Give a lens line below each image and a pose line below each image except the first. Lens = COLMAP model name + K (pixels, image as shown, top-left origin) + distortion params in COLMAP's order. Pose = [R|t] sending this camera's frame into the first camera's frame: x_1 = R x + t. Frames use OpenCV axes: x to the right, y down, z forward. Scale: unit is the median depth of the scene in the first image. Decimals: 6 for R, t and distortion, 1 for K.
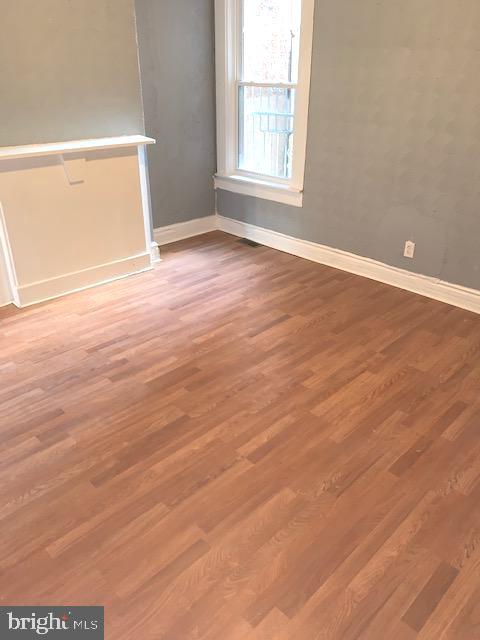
lens RADIAL K [[492.4, 0, 241.7], [0, 492.4, 324.3], [0, 0, 1]] dist [0.050022, -0.069832]
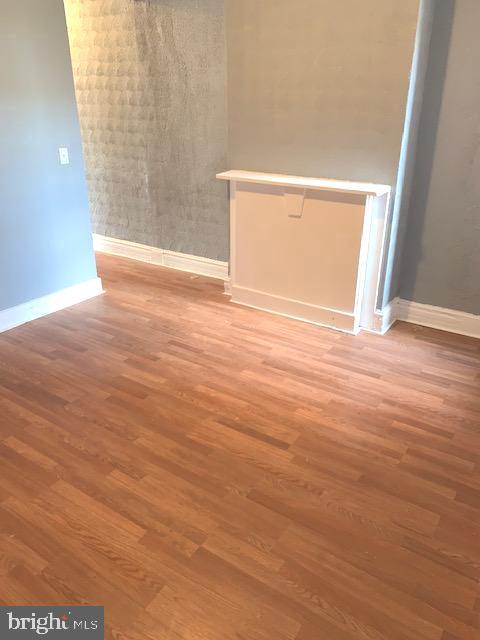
lens RADIAL K [[492.4, 0, 243.7], [0, 492.4, 314.3], [0, 0, 1]] dist [0.050022, -0.069832]
pose [[0.190314, 0.384285, -0.903386, 0.648780], [-0.460604, 0.847587, 0.263515, -0.334860], [0.866963, 0.365952, 0.338311, 0.638358]]
